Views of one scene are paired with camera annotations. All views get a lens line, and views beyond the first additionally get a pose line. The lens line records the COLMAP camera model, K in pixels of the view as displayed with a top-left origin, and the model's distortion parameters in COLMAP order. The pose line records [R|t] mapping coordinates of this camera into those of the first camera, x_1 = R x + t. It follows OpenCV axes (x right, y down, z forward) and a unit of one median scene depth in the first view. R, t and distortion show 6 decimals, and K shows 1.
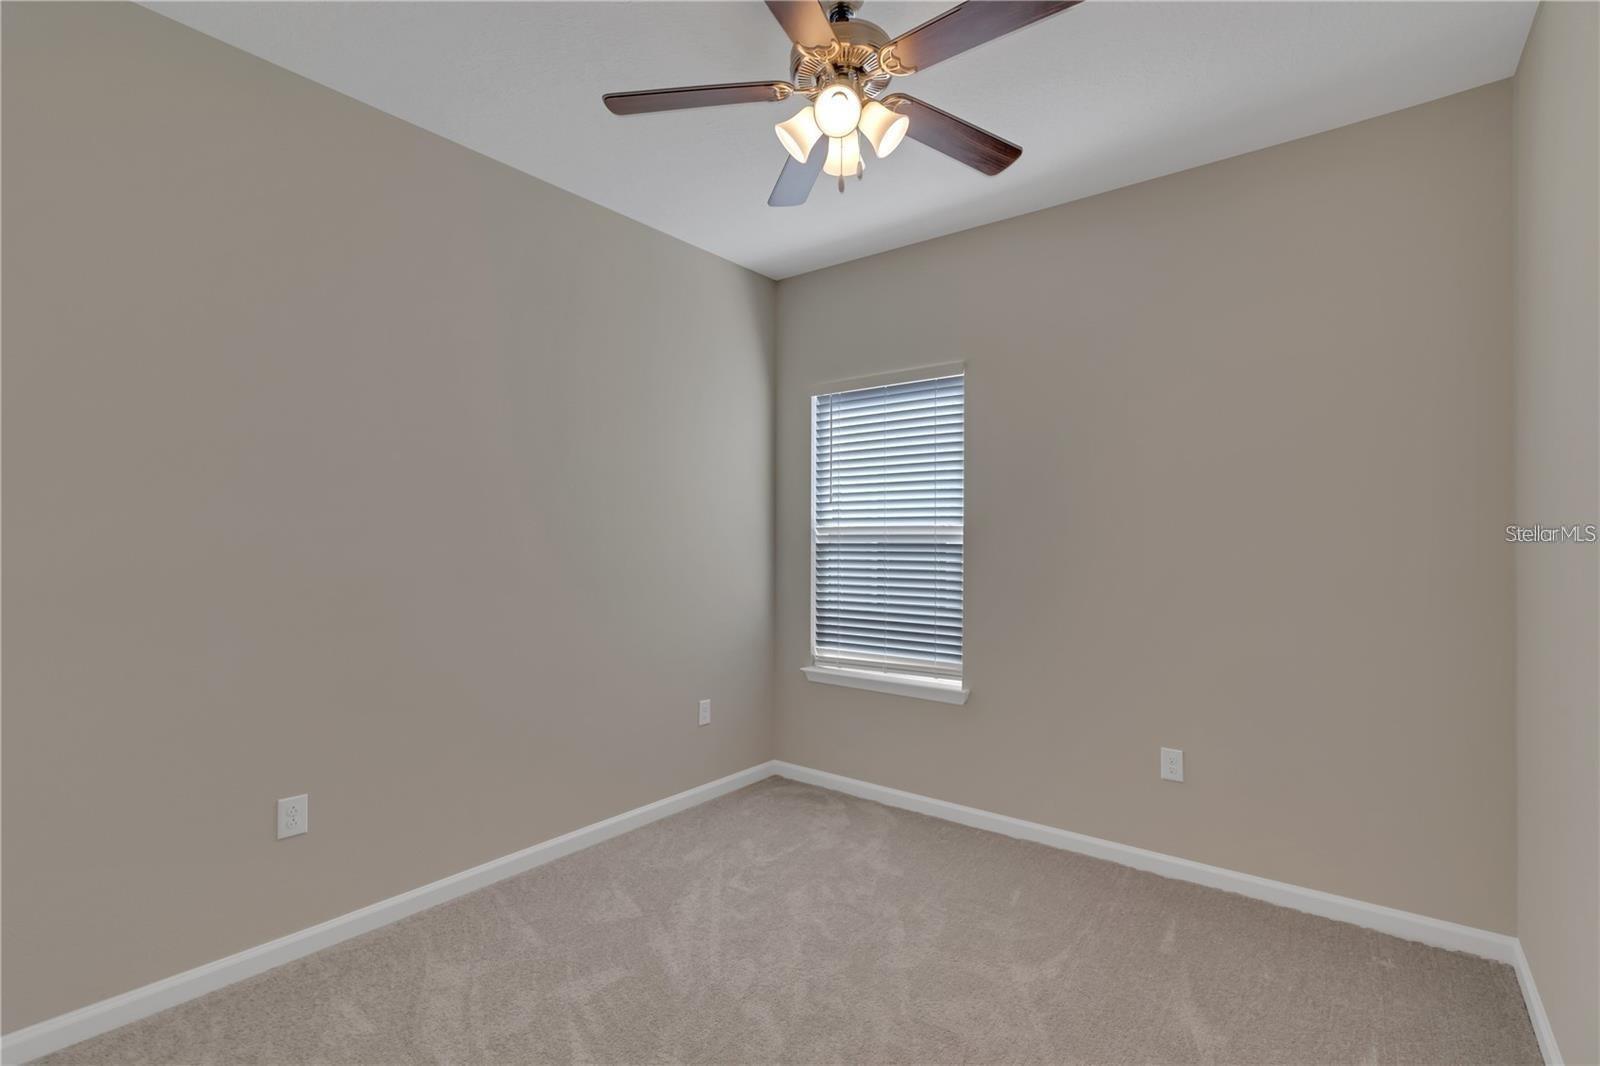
lens RADIAL K [[751.4, 0, 800.0], [0, 751.4, 533.0], [0, 0, 1]] dist [-0.000949, -0.000153]
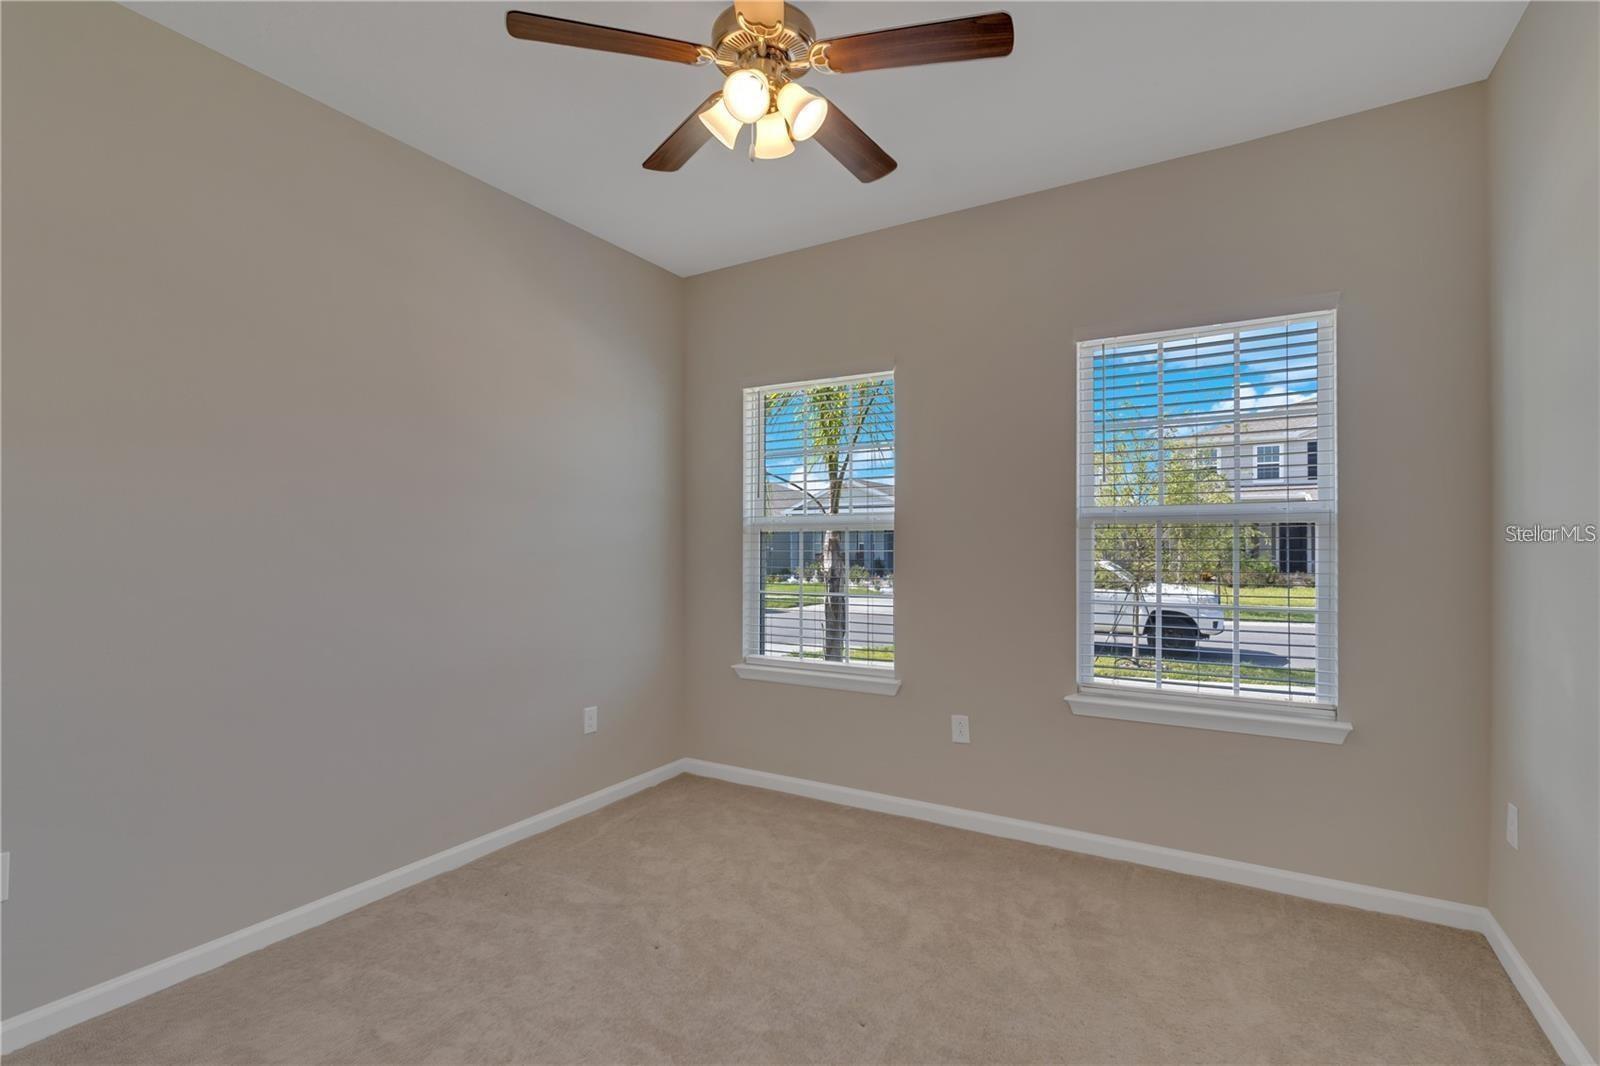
lens RADIAL K [[740.1, 0, 800.0], [0, 740.1, 533.0], [0, 0, 1]] dist [0.000062, -0.000230]
pose [[0.989802, -0.007669, 0.142244, -0.129903], [0.006685, 0.999950, 0.007394, 0.003269], [-0.142293, -0.006368, 0.989804, 0.110715]]
